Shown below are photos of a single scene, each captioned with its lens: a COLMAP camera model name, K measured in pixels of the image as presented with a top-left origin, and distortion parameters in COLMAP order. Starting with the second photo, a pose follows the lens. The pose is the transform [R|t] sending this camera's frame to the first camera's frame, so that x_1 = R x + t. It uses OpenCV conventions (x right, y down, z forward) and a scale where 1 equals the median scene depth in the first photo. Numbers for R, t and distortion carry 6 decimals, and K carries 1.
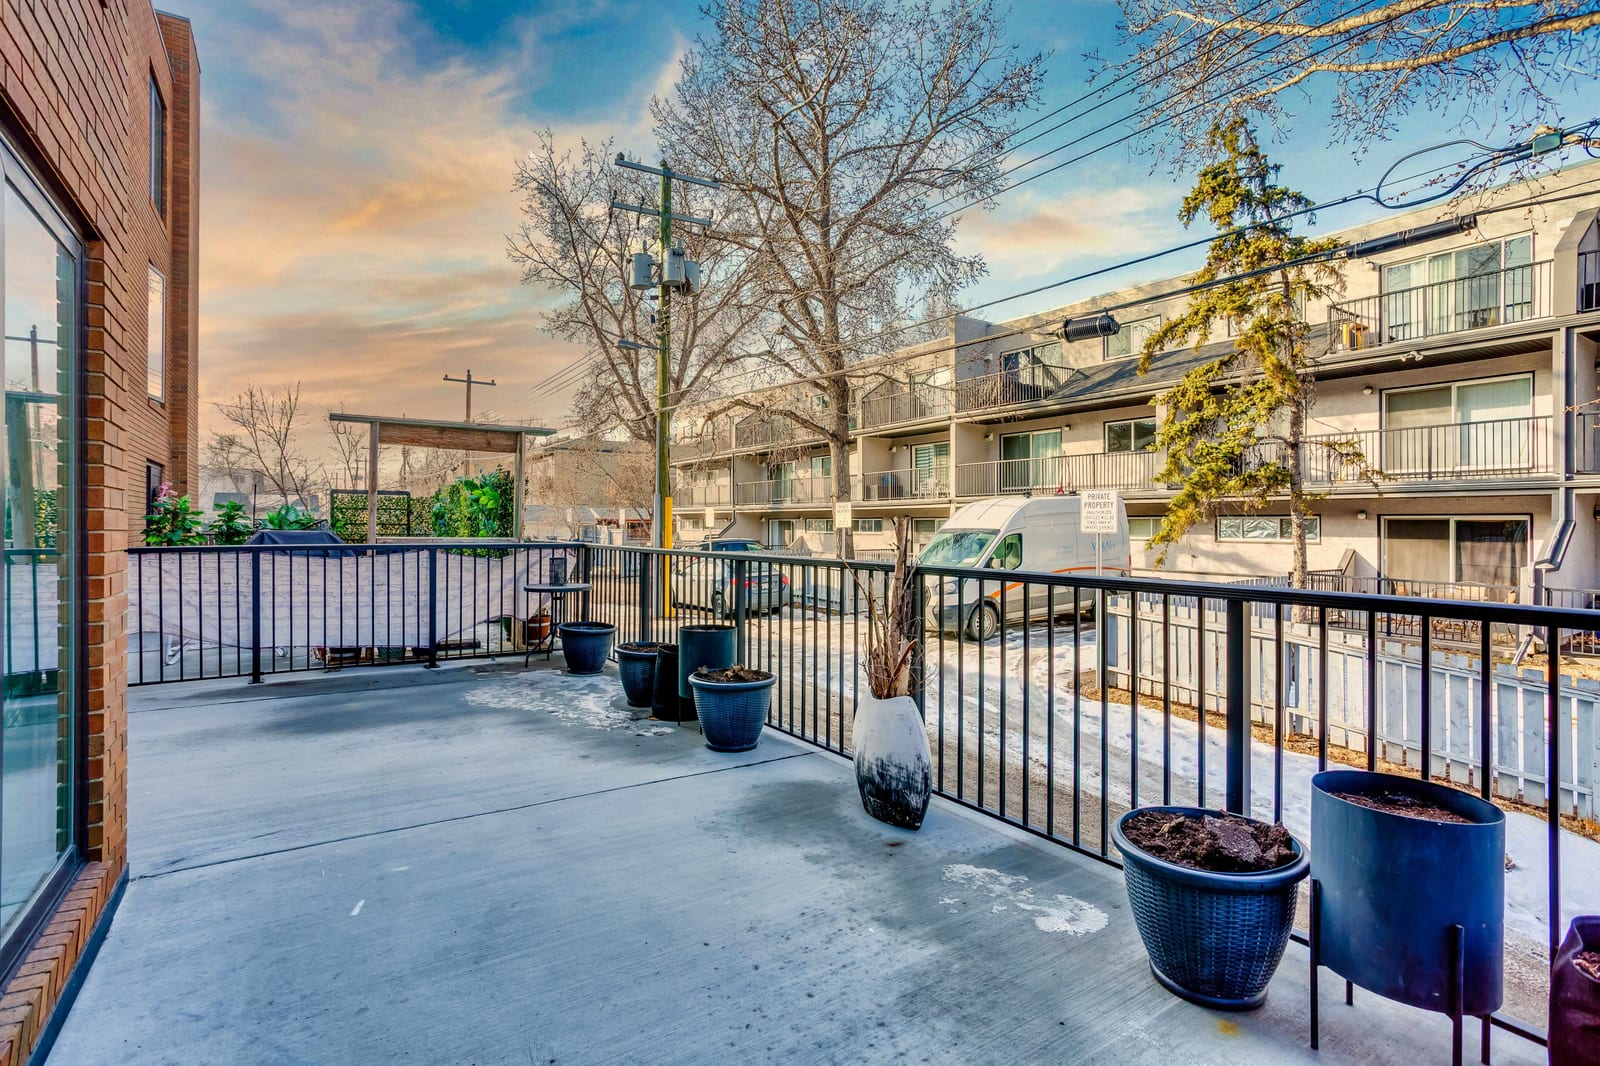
lens RADIAL K [[767.6, 0, 794.5], [0, 767.6, 521.7], [0, 0, 1]] dist [-0.047619, 0.025697]
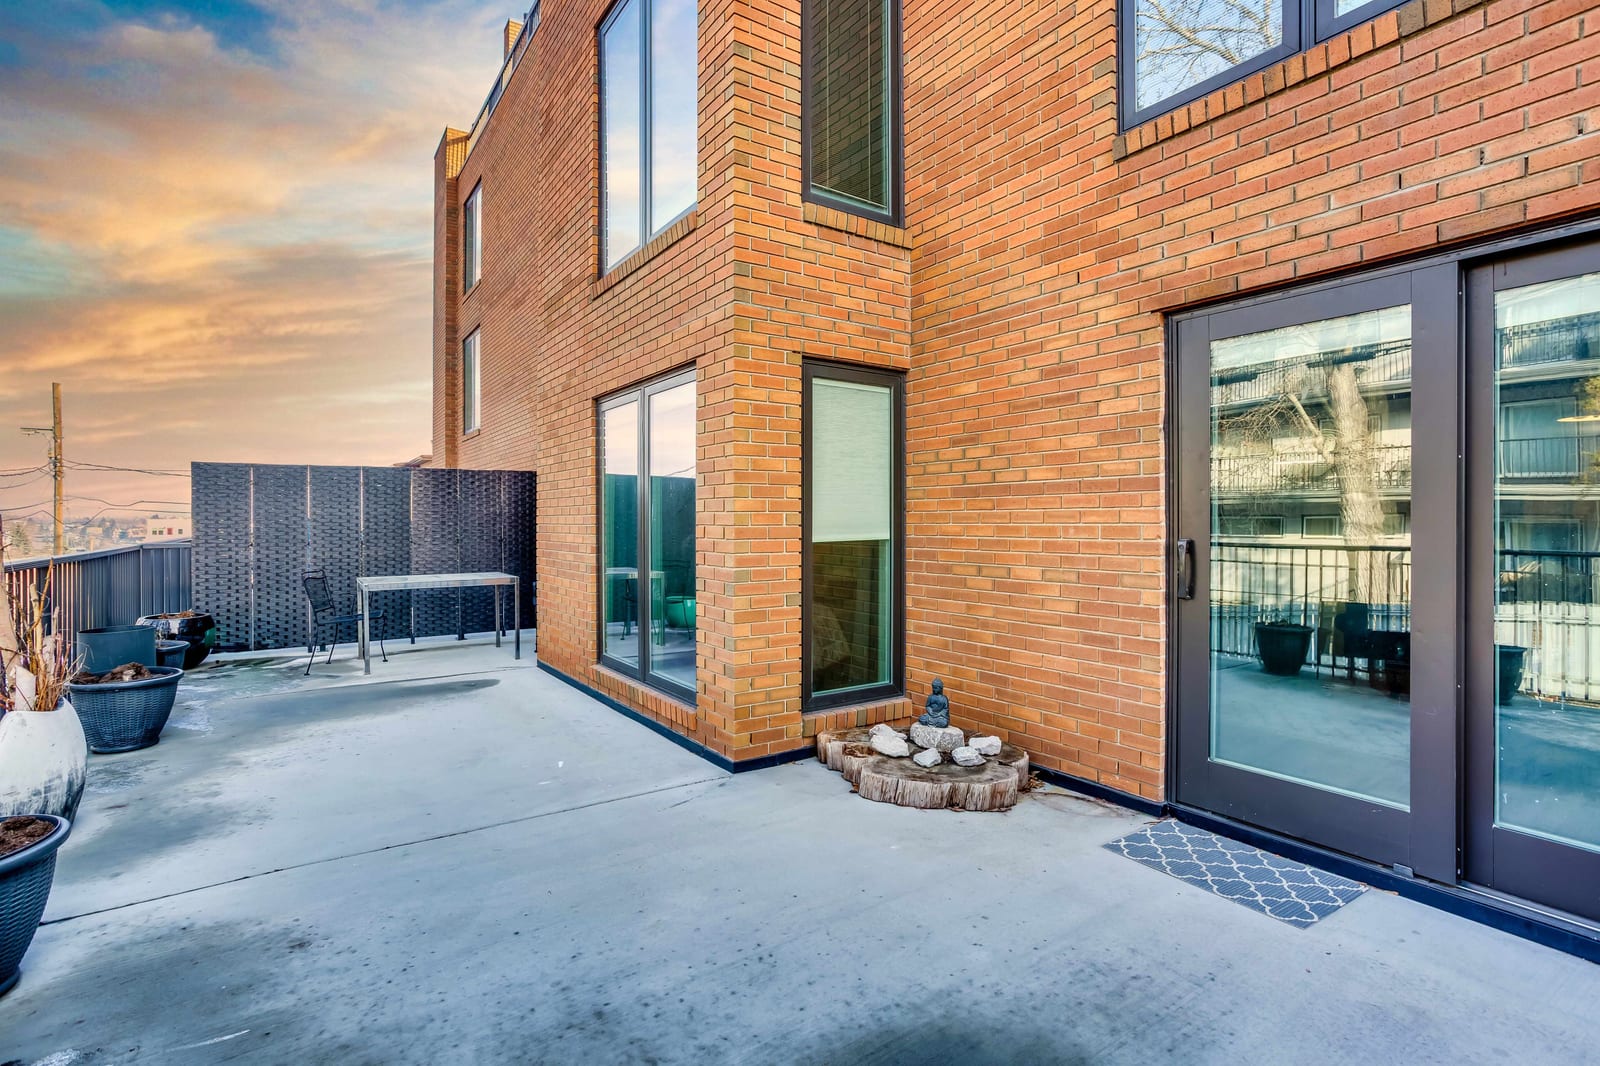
lens RADIAL K [[767.6, 0, 794.5], [0, 767.6, 521.7], [0, 0, 1]] dist [-0.047619, 0.025697]
pose [[-0.999945, 0.001904, -0.010313, -0.669523], [0.001916, 0.999997, -0.001196, 0.004789], [0.010310, -0.001216, -0.999946, 1.651049]]
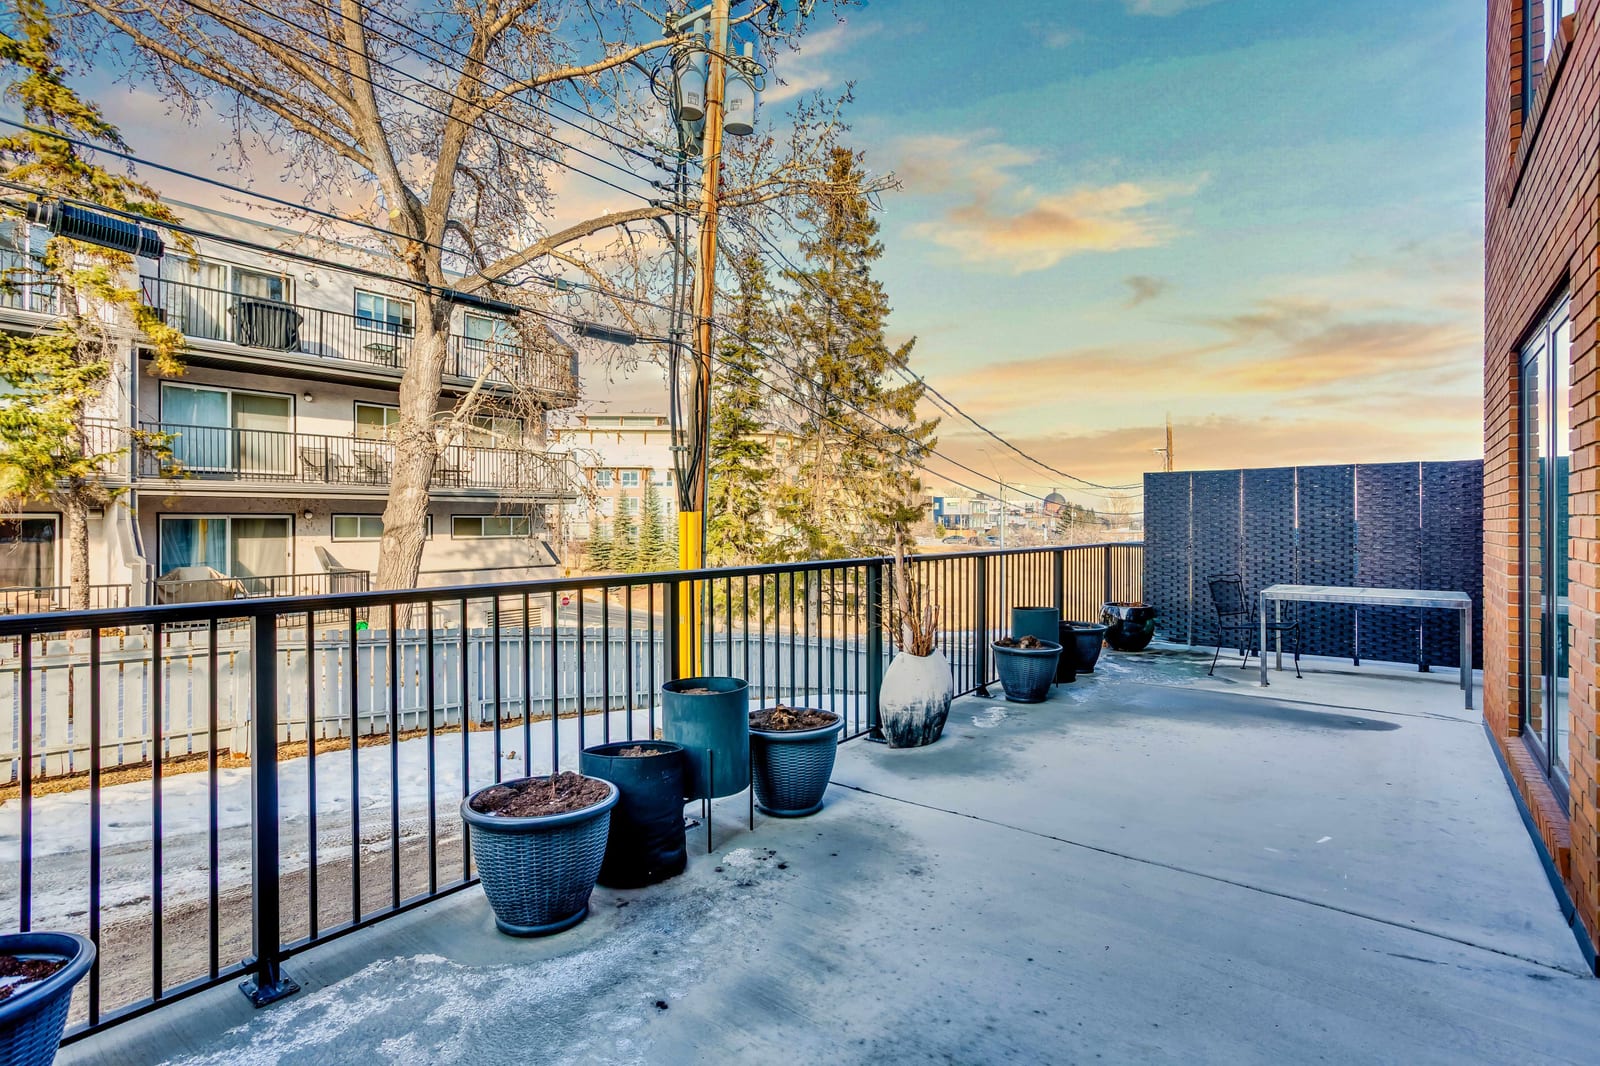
lens RADIAL K [[767.6, 0, 794.5], [0, 767.6, 521.7], [0, 0, 1]] dist [-0.047619, 0.025697]
pose [[-0.302587, 0.000072, 0.953122, -0.947168], [-0.003563, 0.999993, -0.001207, -0.002417], [-0.953115, -0.003761, -0.302585, 1.398112]]
